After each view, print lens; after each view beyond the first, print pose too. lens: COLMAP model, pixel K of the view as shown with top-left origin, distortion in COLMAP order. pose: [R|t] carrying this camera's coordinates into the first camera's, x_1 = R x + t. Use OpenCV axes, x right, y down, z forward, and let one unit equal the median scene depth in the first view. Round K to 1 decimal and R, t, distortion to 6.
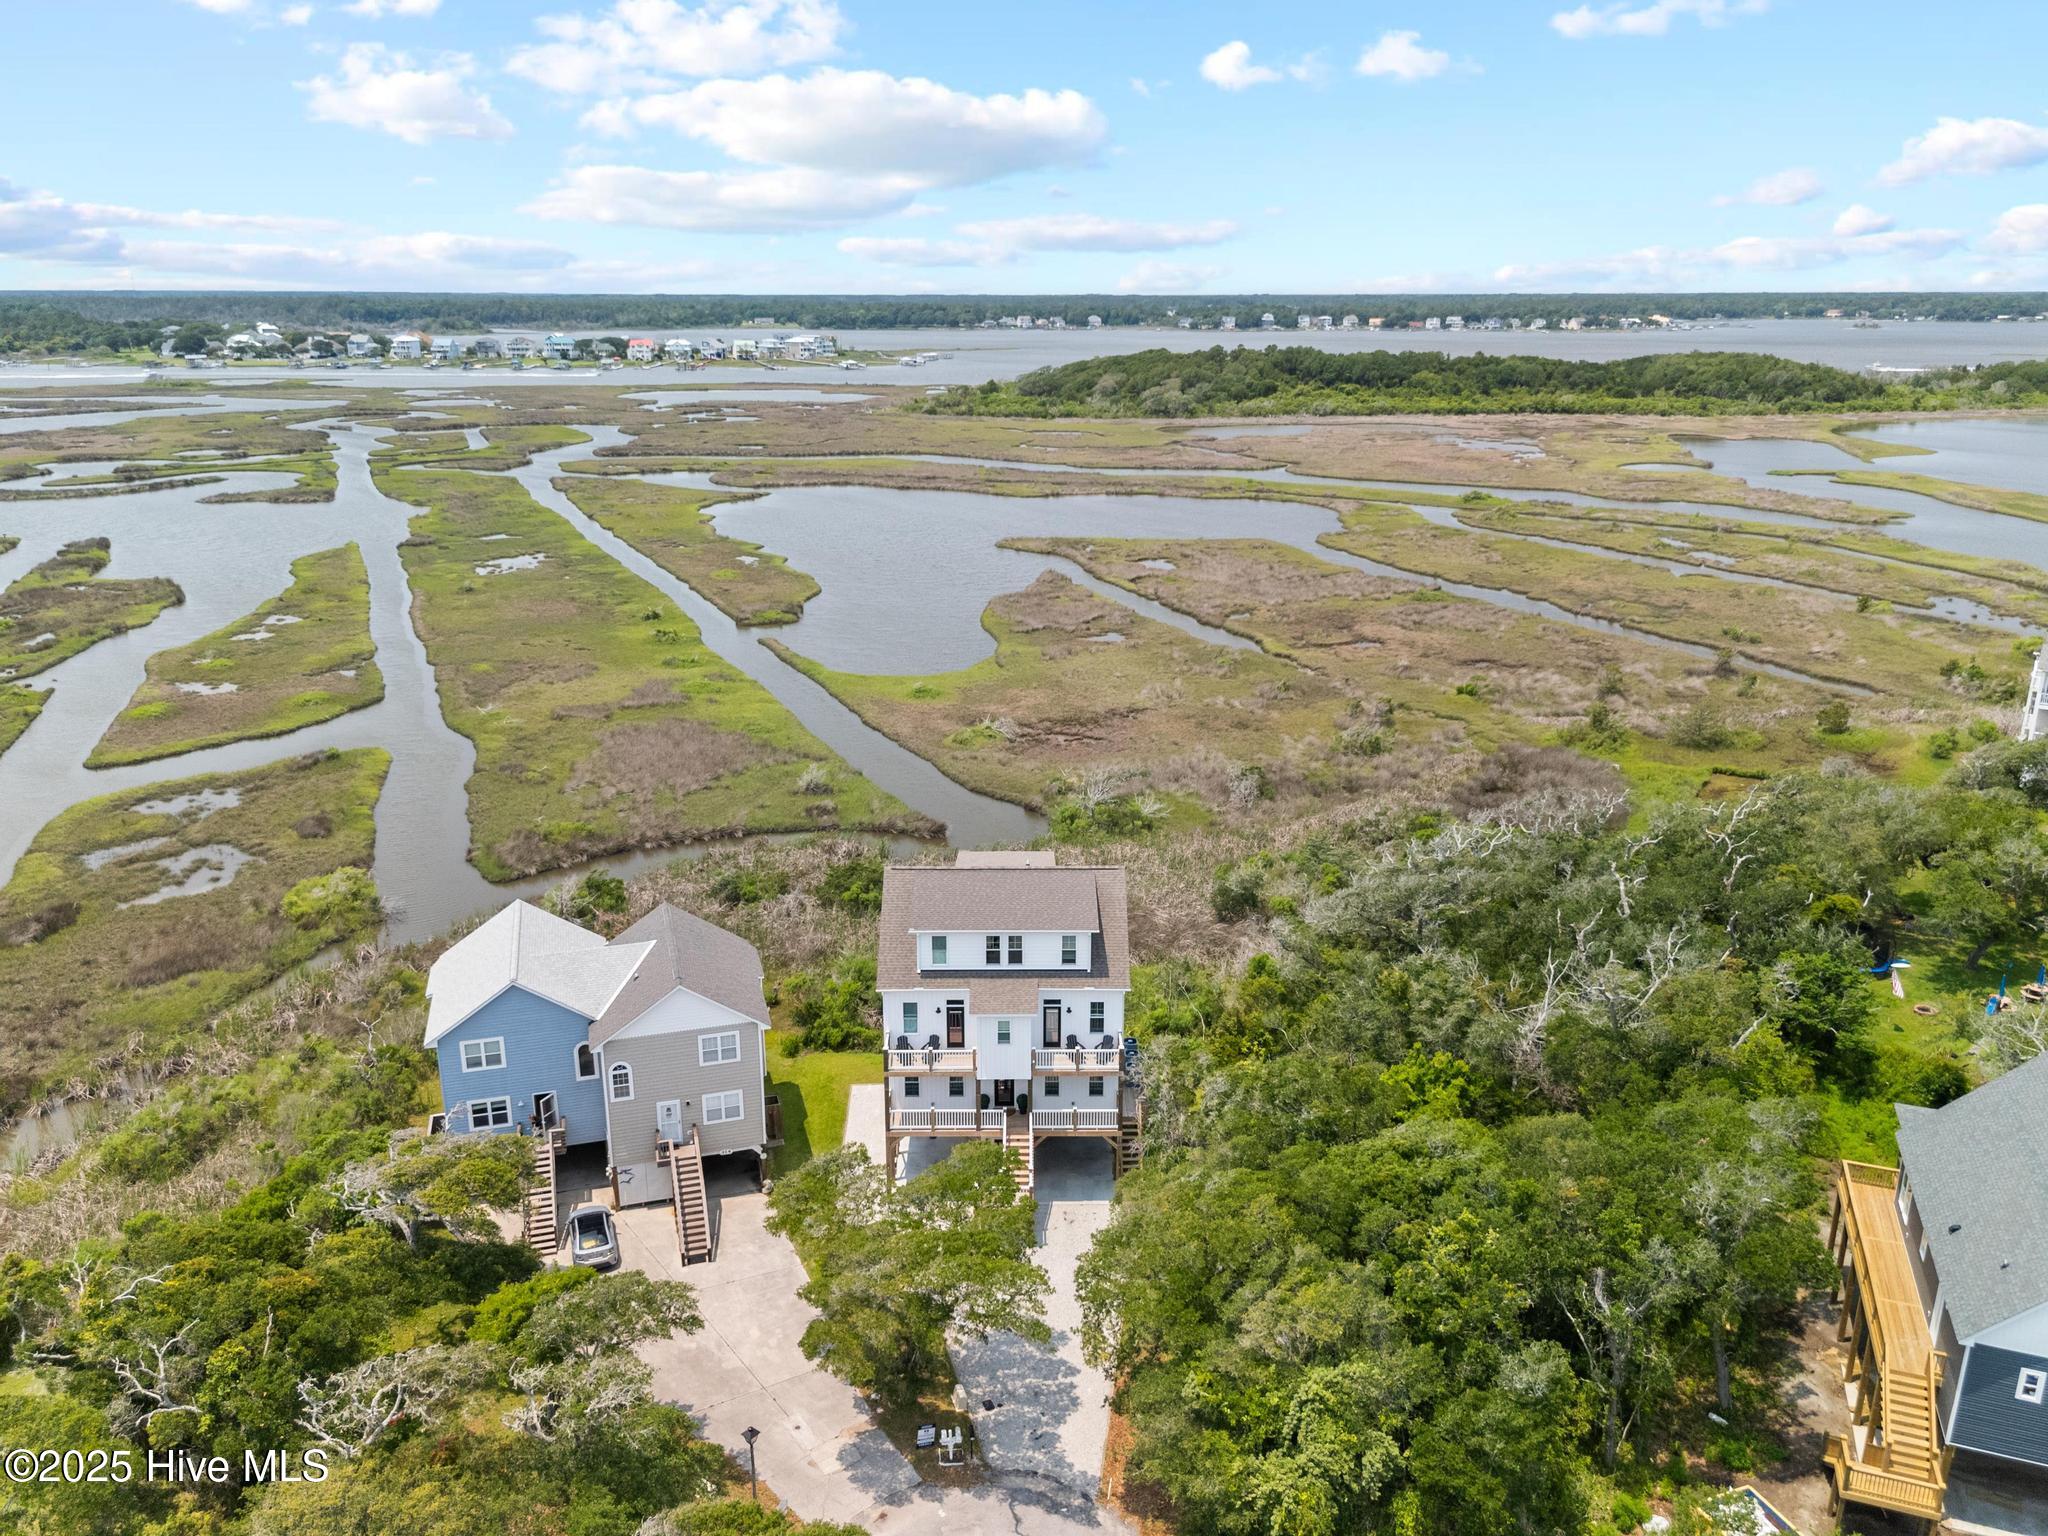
lens RADIAL K [[1522.1, 0, 1024.0], [0, 1522.1, 768.0], [0, 0, 1]] dist [0.070341, -0.082152]
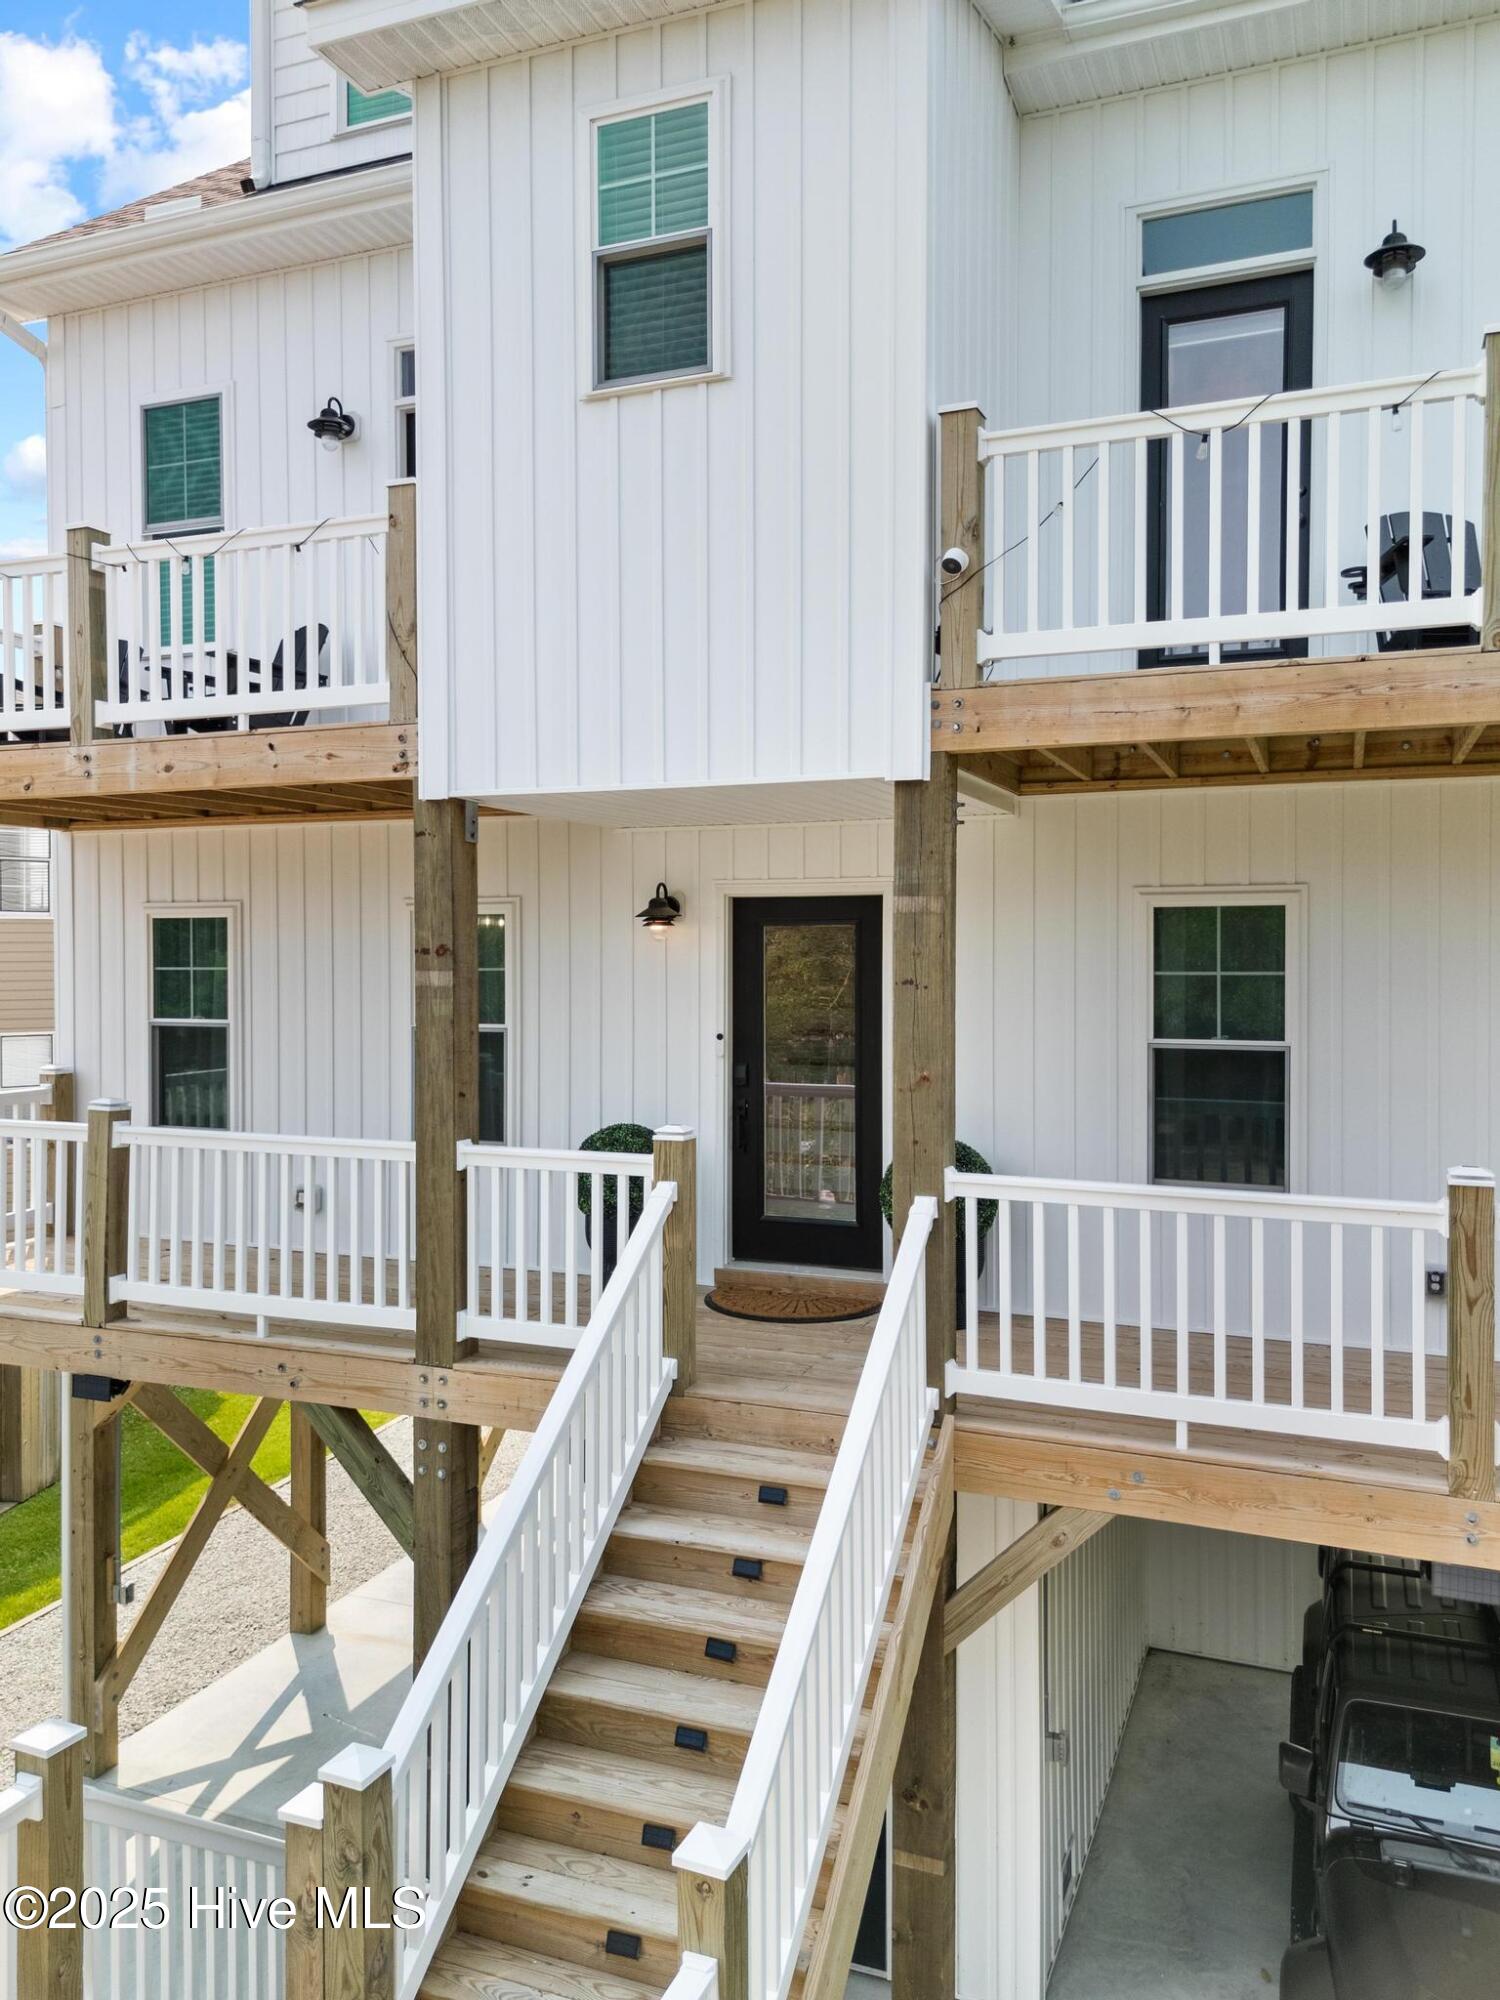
lens RADIAL K [[1486.5, 0, 747.5], [0, 1486.5, 979.6], [0, 0, 1]] dist [0.070341, -0.082152]
pose [[0.926286, 0.007526, -0.376745, 0.027533], [-0.111274, 0.960677, -0.254395, 0.232450], [0.360016, 0.277565, 0.890700, 0.895009]]
